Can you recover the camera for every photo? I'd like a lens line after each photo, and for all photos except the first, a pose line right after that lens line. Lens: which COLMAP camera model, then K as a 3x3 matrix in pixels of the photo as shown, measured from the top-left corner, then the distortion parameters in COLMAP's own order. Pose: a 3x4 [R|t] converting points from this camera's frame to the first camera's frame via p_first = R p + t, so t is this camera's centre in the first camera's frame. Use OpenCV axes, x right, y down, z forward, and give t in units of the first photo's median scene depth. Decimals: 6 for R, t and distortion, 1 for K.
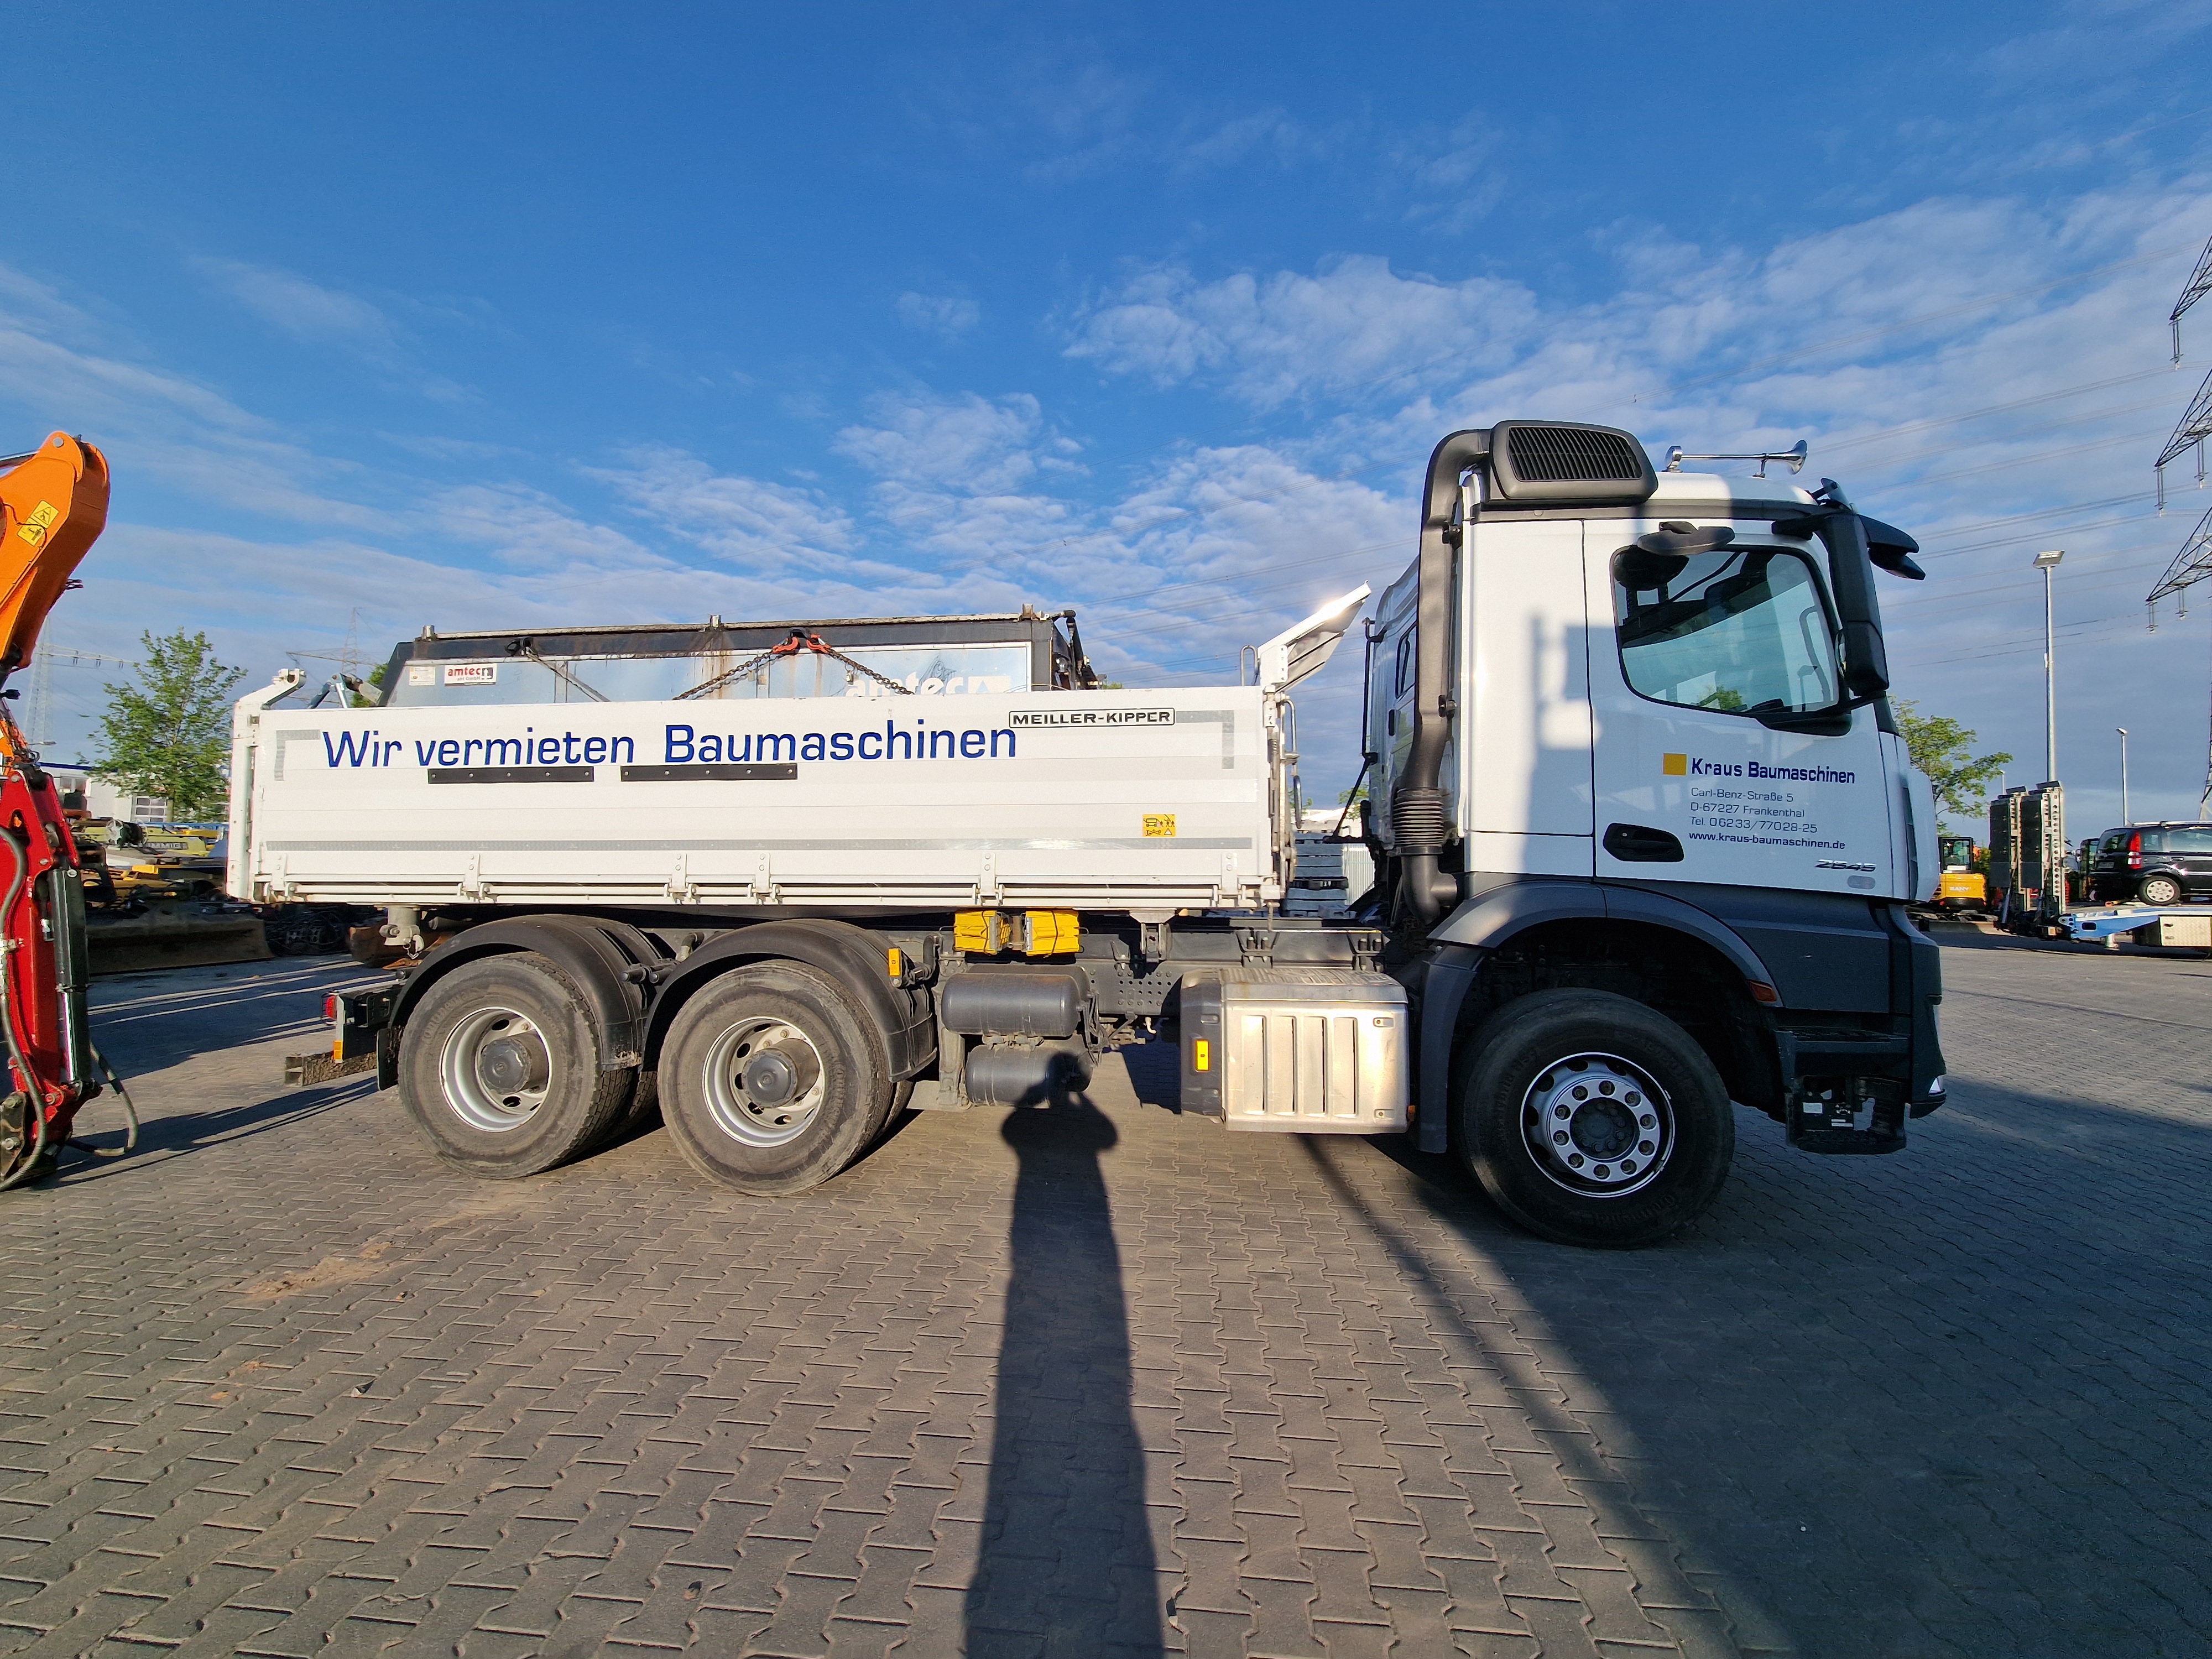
lens RADIAL K [[887.8, 0, 1106.0], [0, 887.8, 829.5], [0, 0, 1]] dist [0.000770, 0.000019]
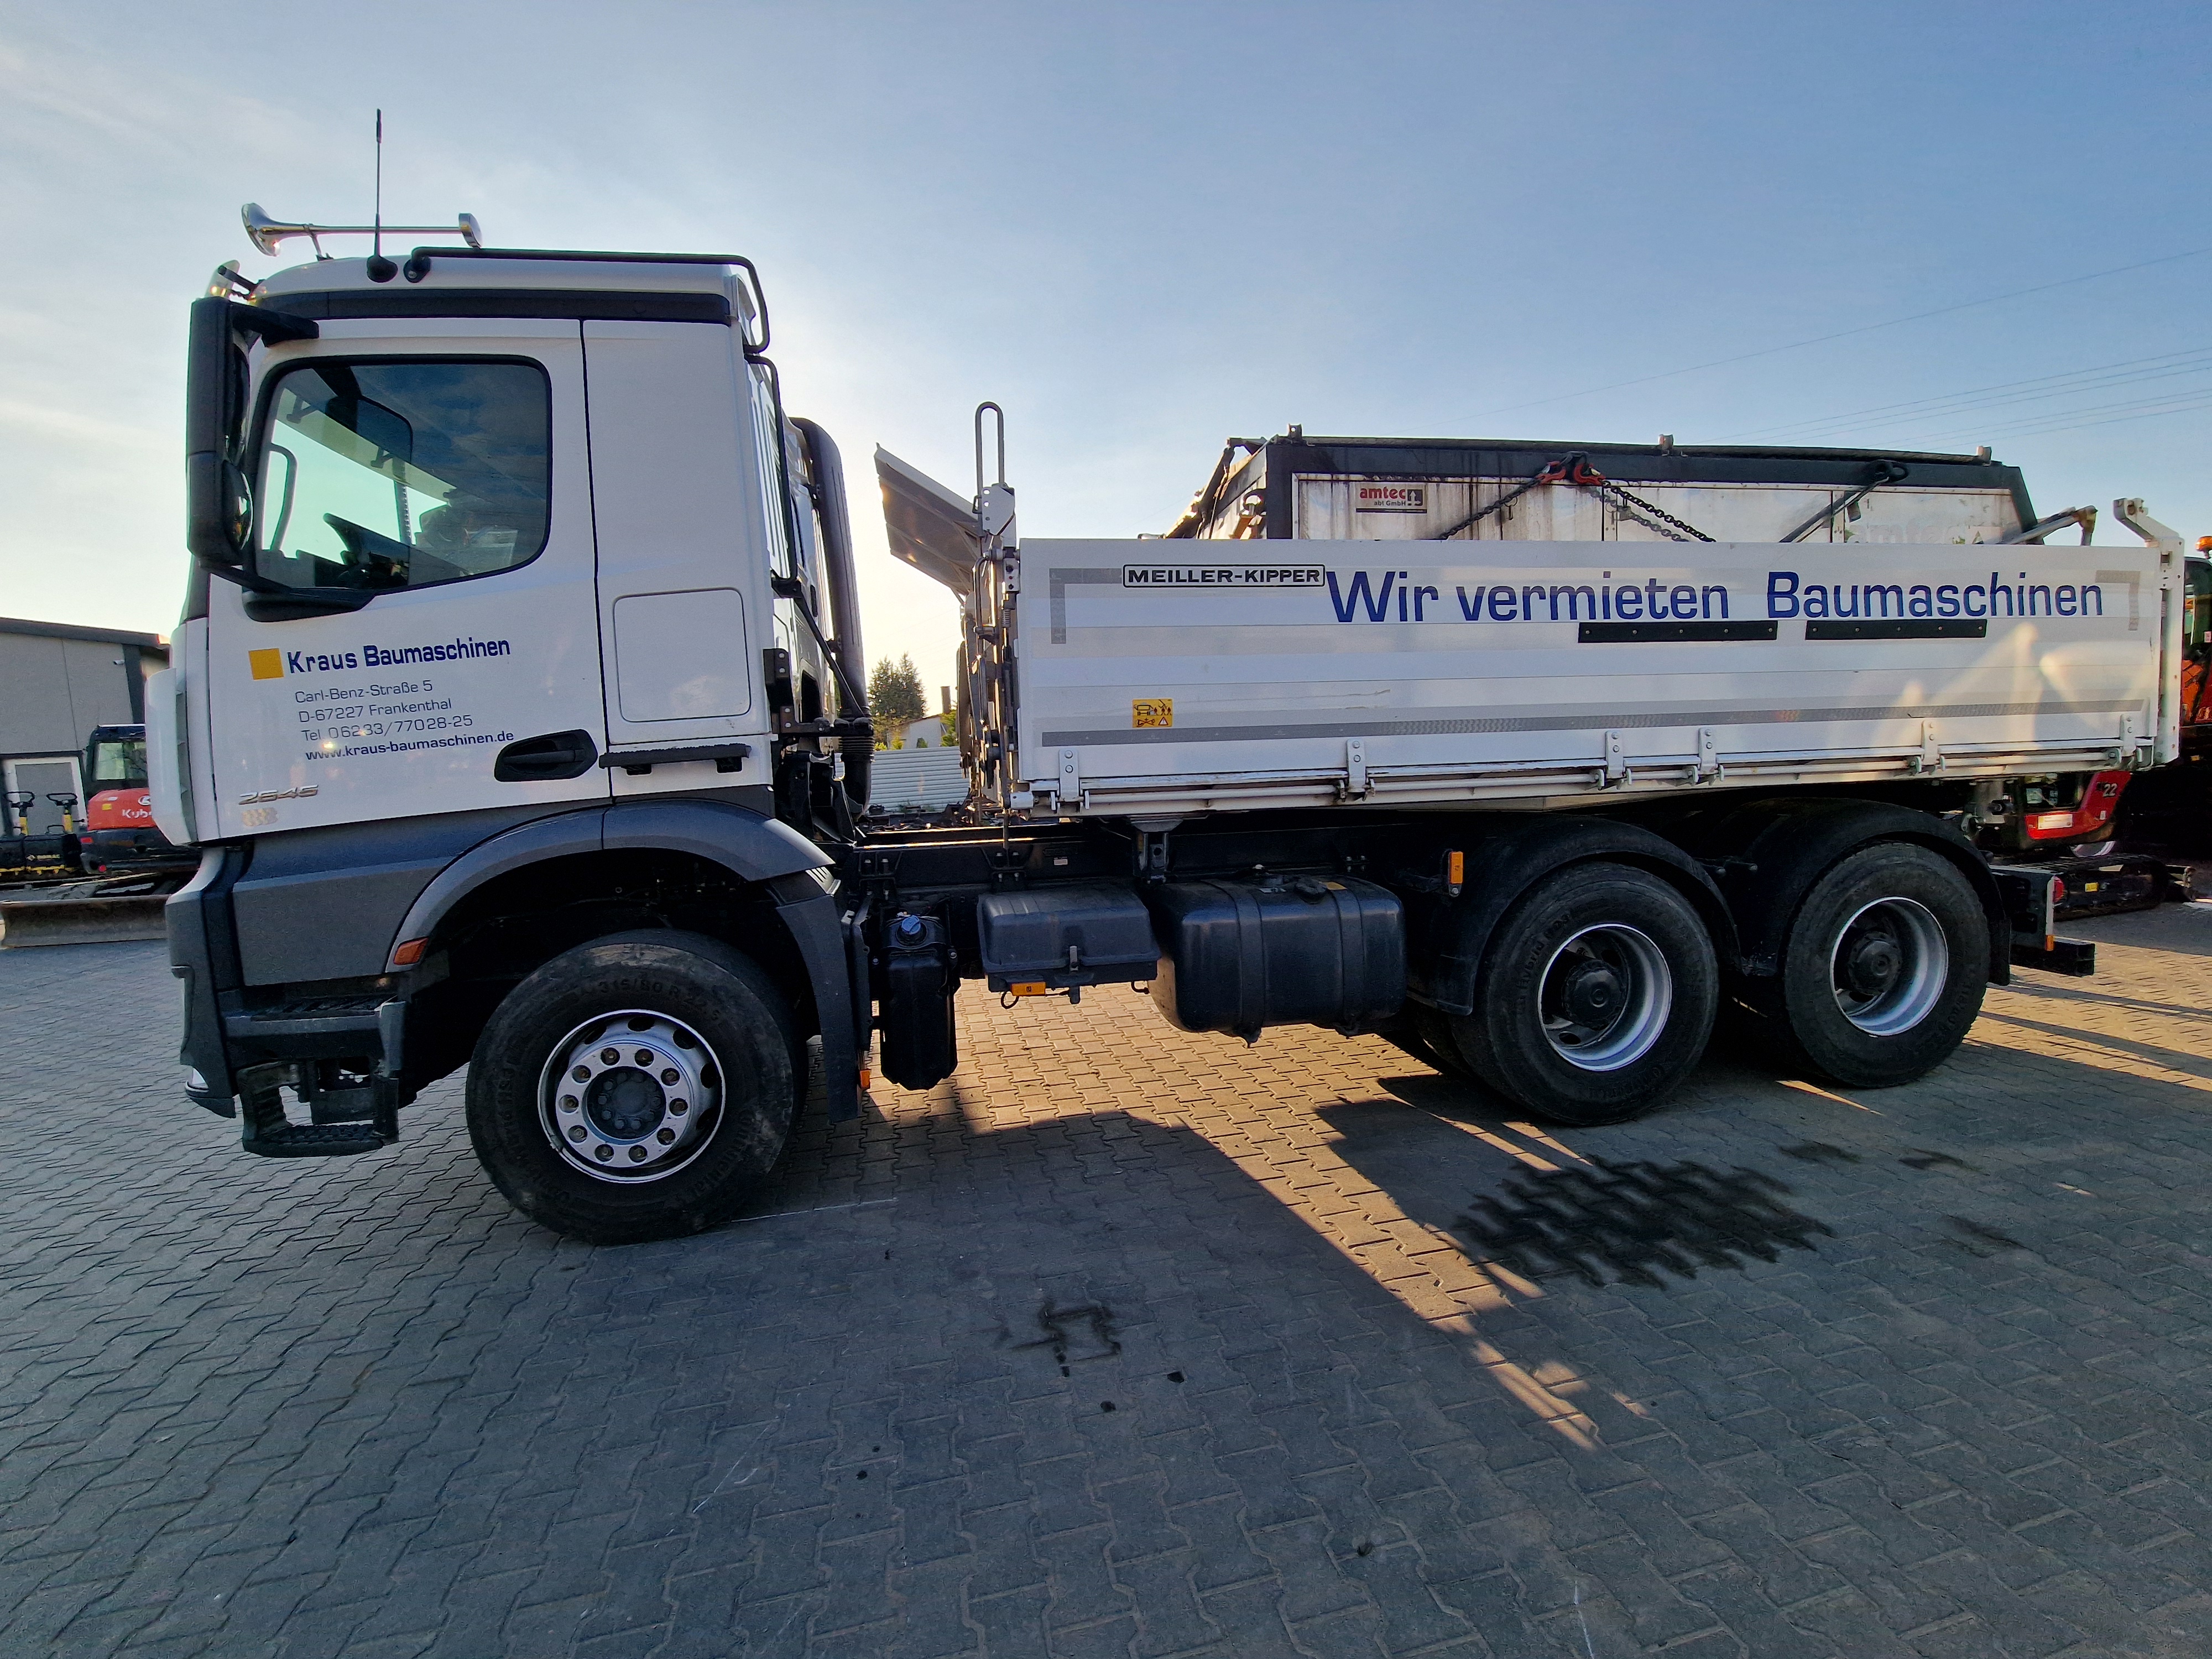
lens RADIAL K [[1129.6, 0, 1106.0], [0, 1129.6, 829.5], [0, 0, 1]] dist [0.002008, -0.016431]
pose [[0.950261, -0.051253, 0.307209, -1.425142], [0.022986, 0.995218, 0.094935, 0.007729], [-0.310606, -0.083152, 0.946895, 0.172468]]
